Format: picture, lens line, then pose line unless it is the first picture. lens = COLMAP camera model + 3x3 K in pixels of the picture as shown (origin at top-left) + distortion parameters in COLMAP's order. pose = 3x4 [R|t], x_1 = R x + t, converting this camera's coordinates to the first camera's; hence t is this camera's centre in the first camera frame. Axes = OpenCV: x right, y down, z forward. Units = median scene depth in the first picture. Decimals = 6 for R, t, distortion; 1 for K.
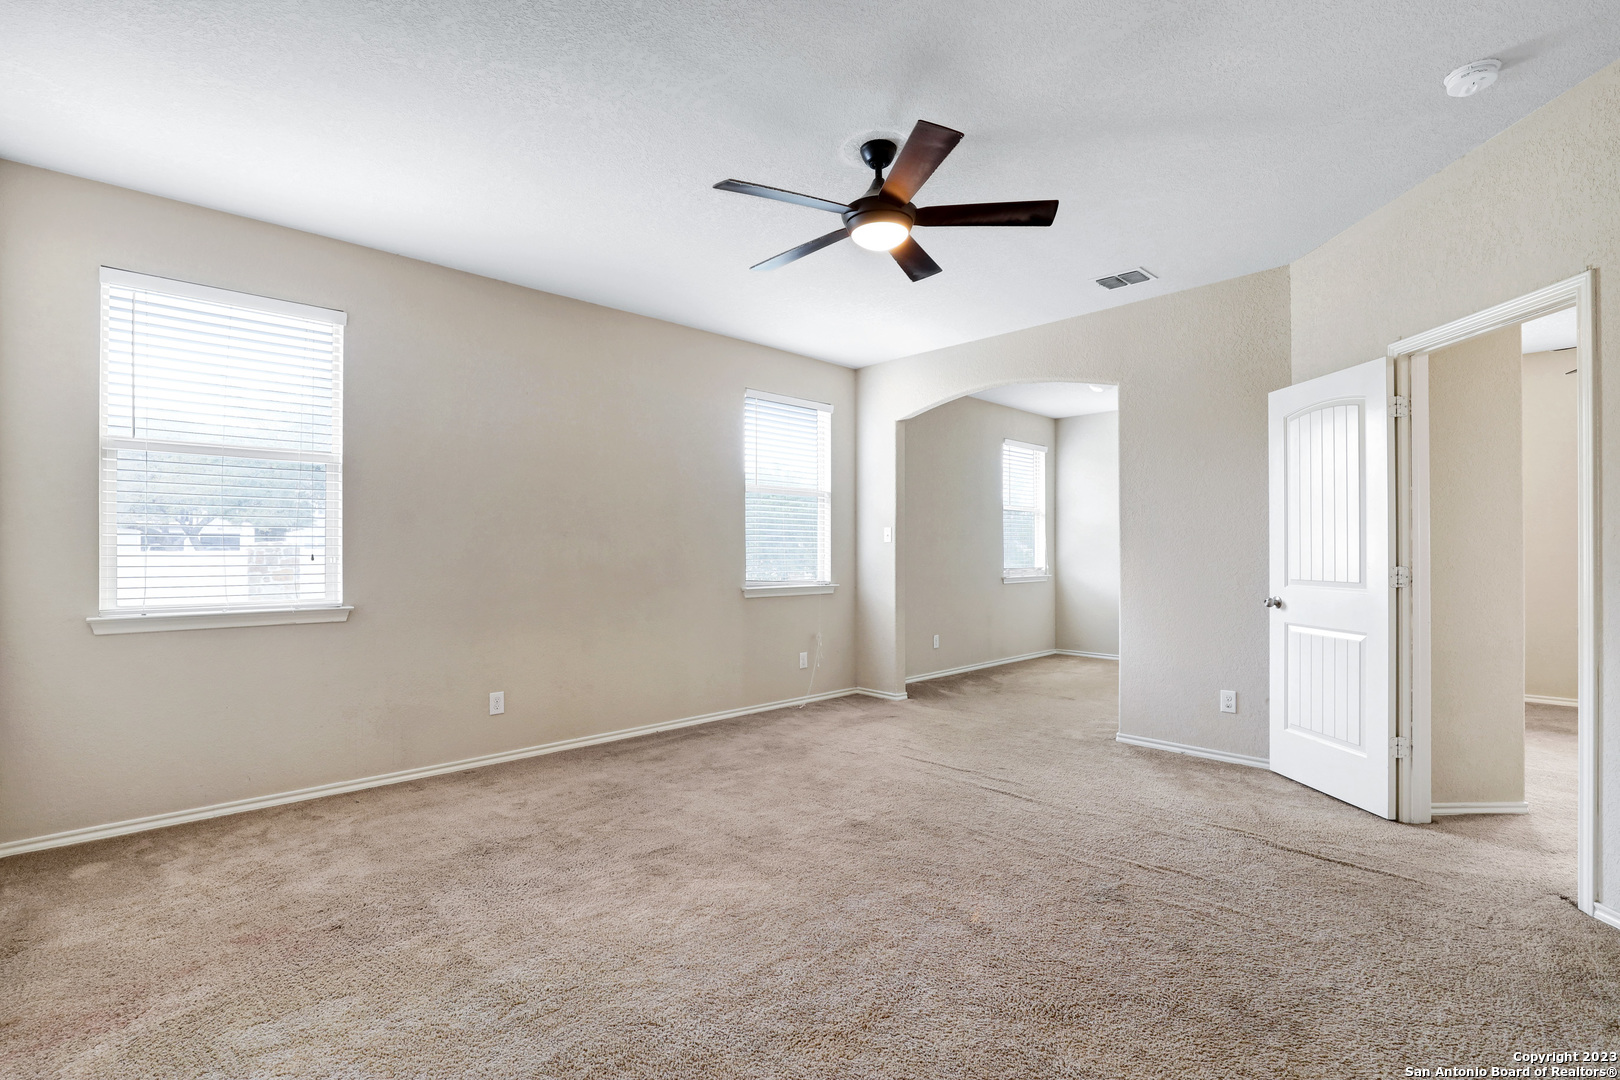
lens RADIAL K [[752.2, 0, 817.1], [0, 752.2, 549.6], [0, 0, 1]] dist [-0.029247, 0.001956]
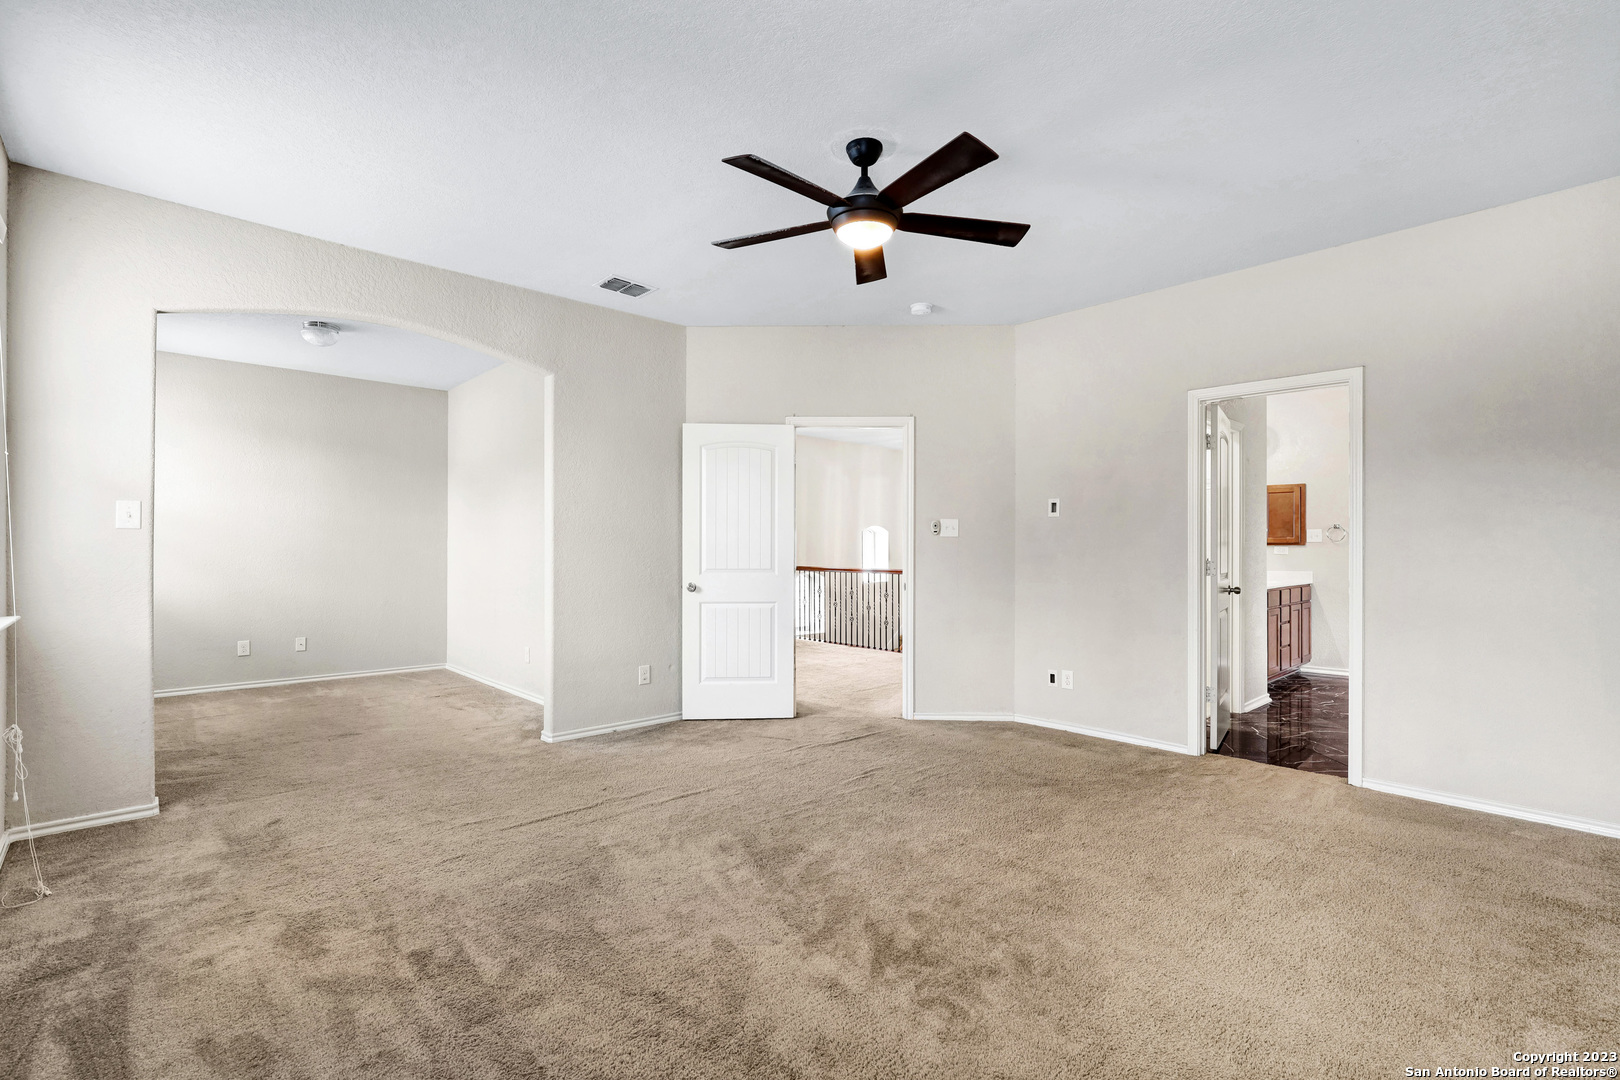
lens RADIAL K [[752.2, 0, 817.1], [0, 752.2, 549.6], [0, 0, 1]] dist [-0.029247, 0.001956]
pose [[-0.014529, -0.001559, 0.999893, -0.694623], [-0.006921, 0.999975, 0.001459, 0.002085], [-0.999870, -0.006899, -0.014540, 0.809413]]
